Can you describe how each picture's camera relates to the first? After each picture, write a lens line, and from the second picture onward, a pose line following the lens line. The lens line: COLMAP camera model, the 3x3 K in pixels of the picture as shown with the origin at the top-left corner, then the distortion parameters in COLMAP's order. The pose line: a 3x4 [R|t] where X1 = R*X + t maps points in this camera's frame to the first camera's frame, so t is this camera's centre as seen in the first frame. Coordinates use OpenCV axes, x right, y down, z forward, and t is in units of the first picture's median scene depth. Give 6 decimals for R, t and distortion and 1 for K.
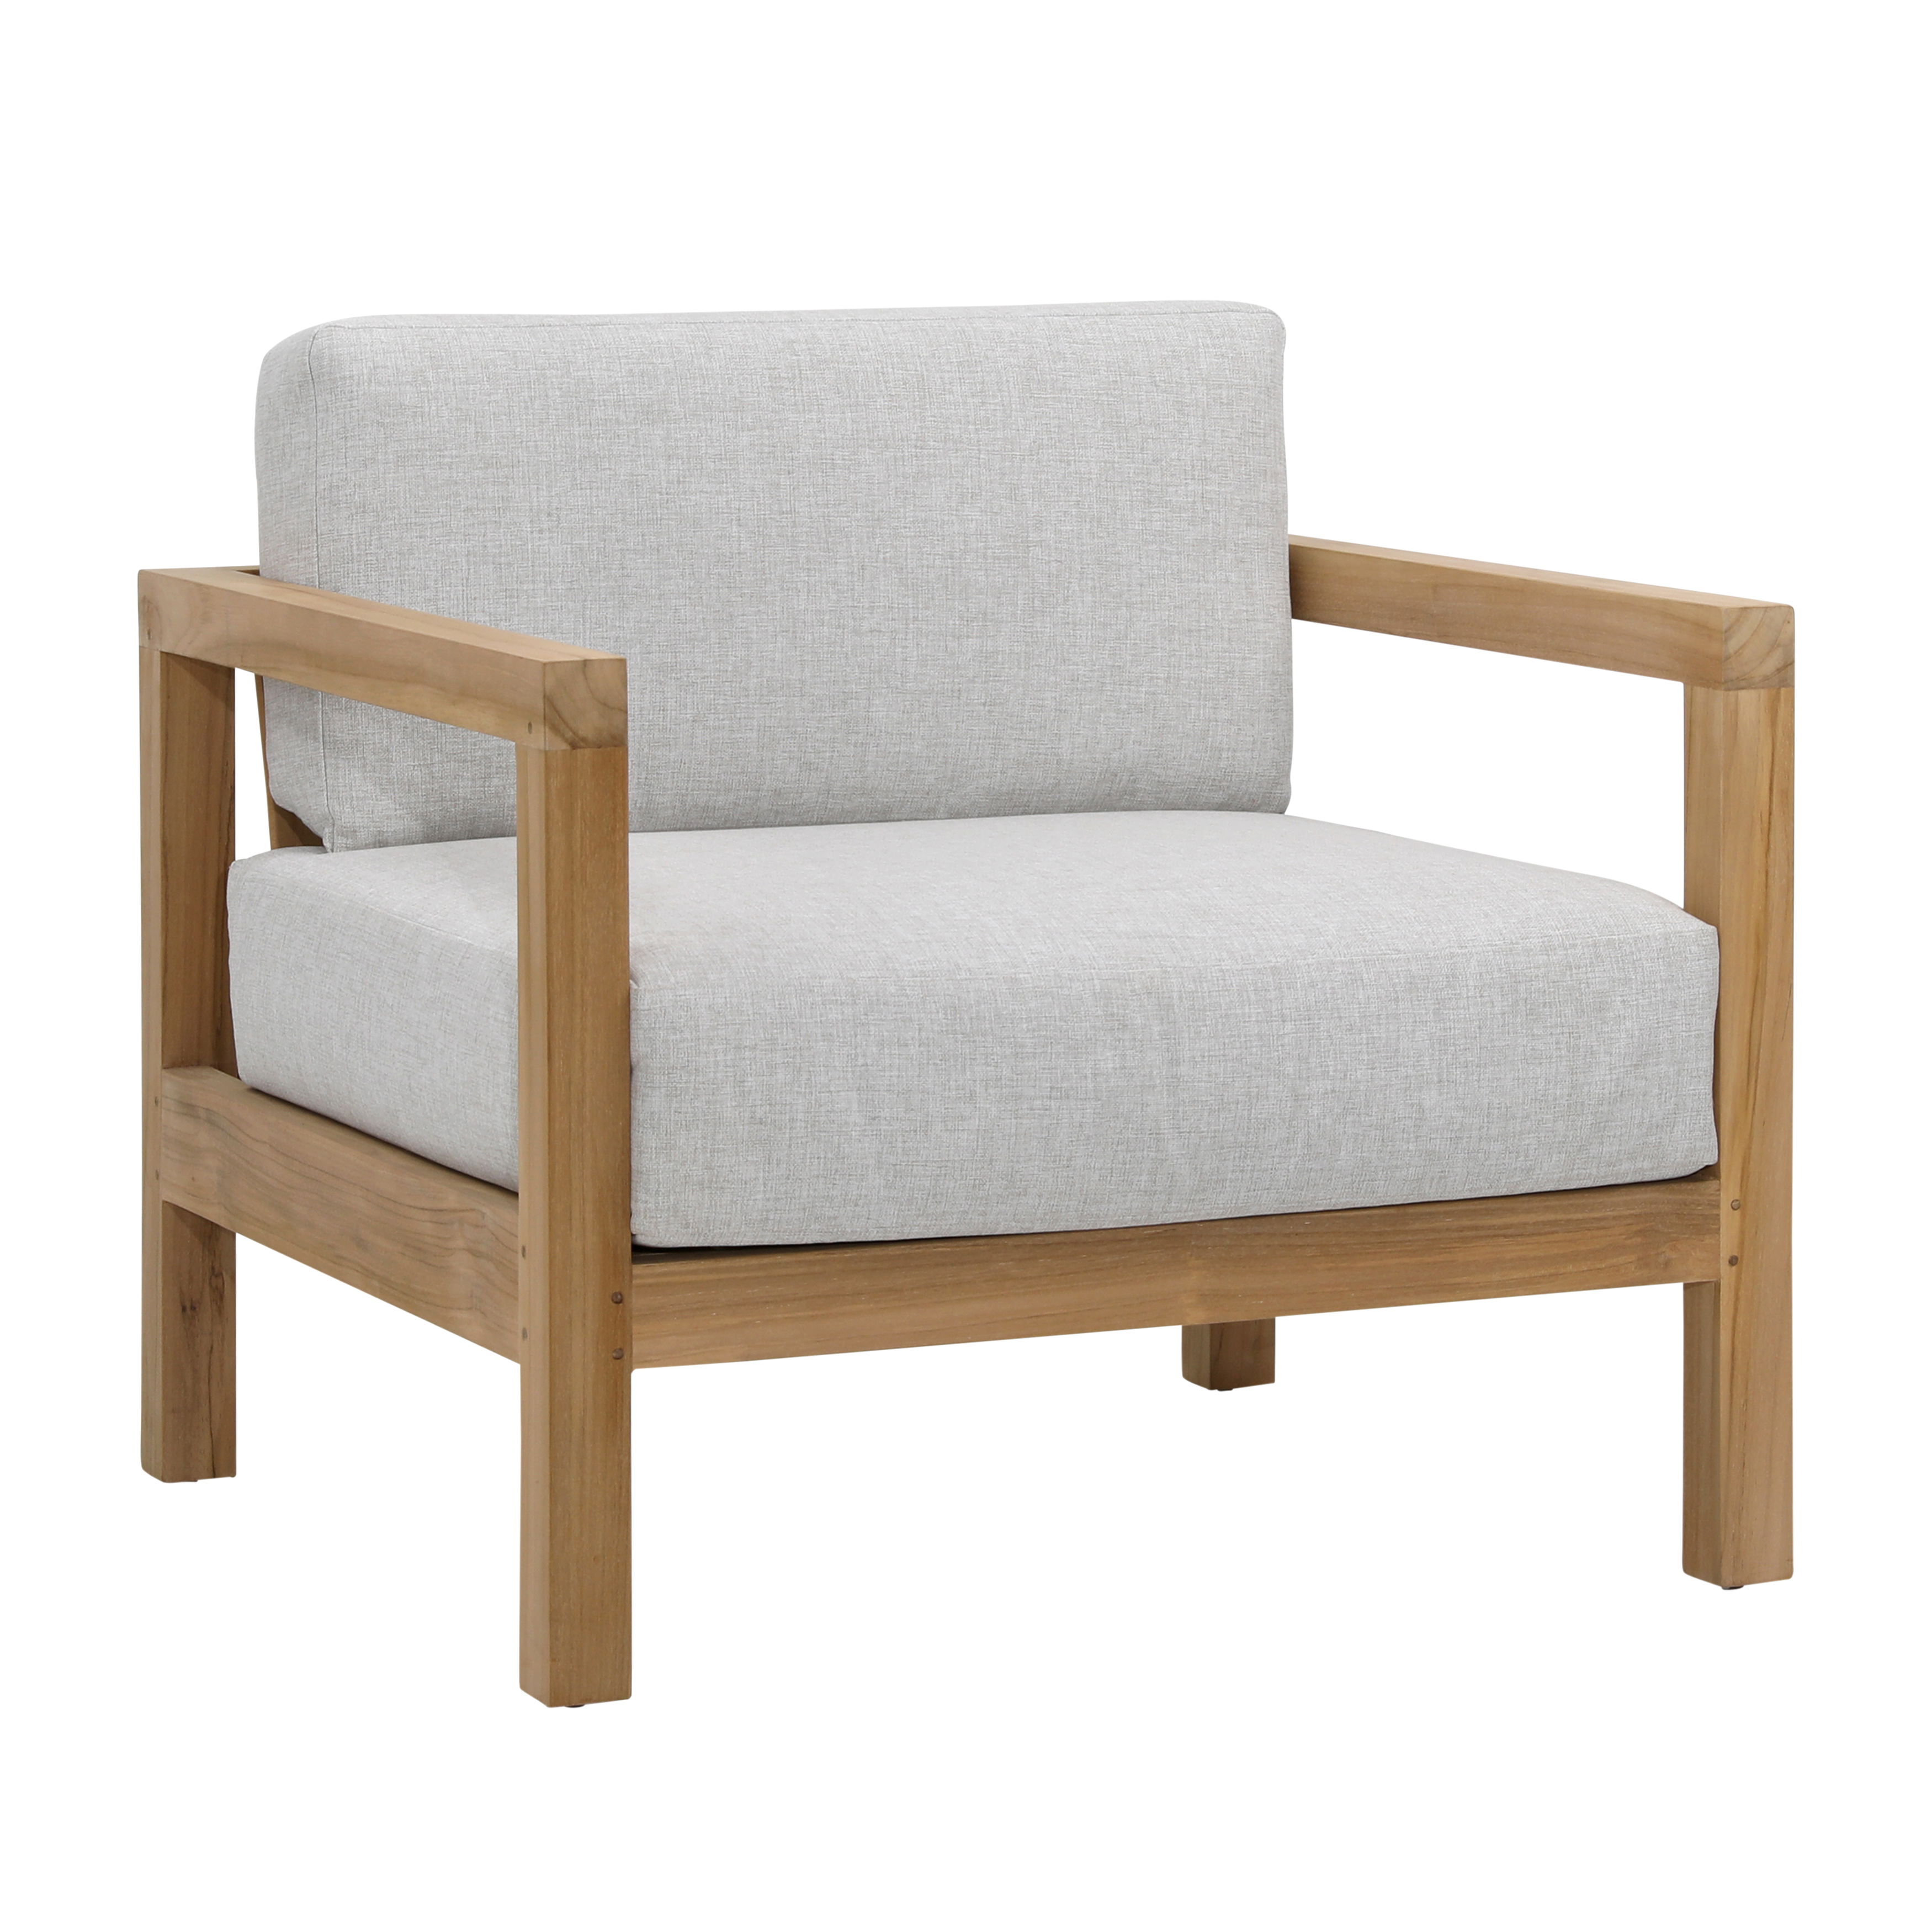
lens RADIAL K [[7350.5, 0, 966.0], [0, 7350.5, 966.0], [0, 0, 1]] dist [0.247892, 0.534070]
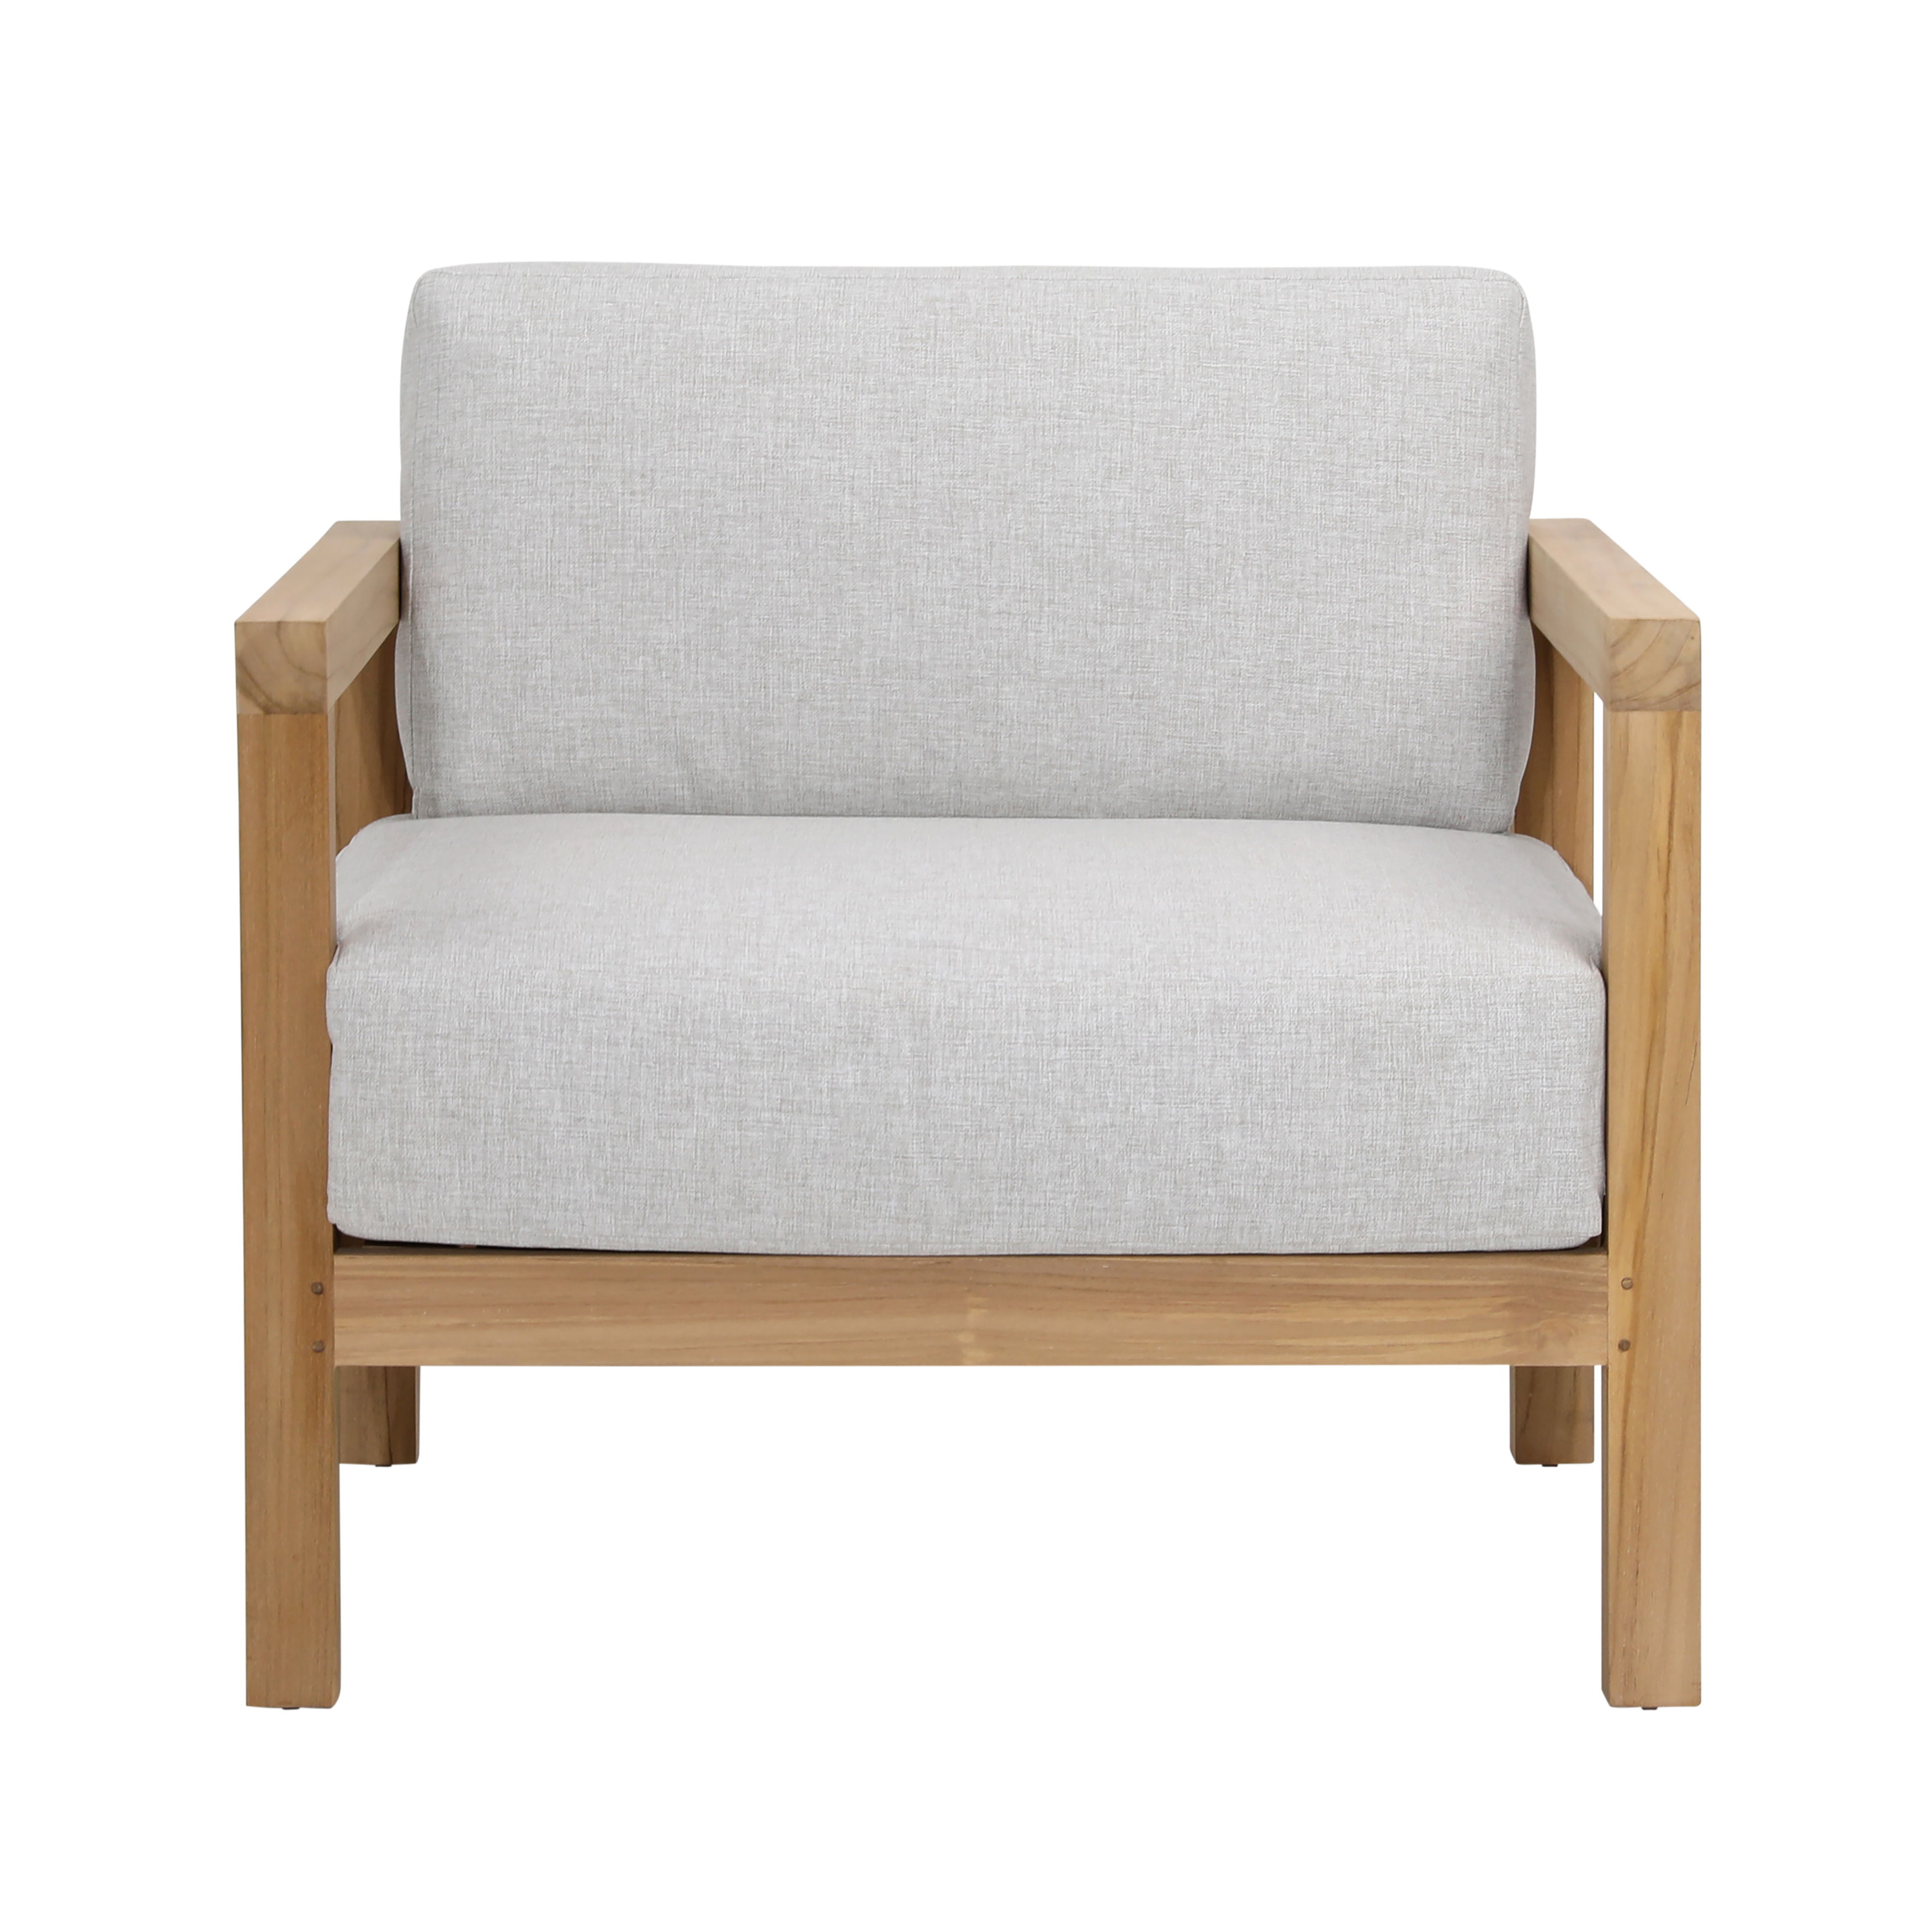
lens RADIAL K [[8163.1, 0, 966.3], [0, 8163.1, 1079.7], [0, 0, 1]] dist [0.254427, -0.398852]
pose [[0.913643, 0.061839, -0.401788, 0.430580], [-0.057063, 0.998086, 0.023855, -0.011664], [0.402494, 0.001132, 0.915422, 0.053697]]
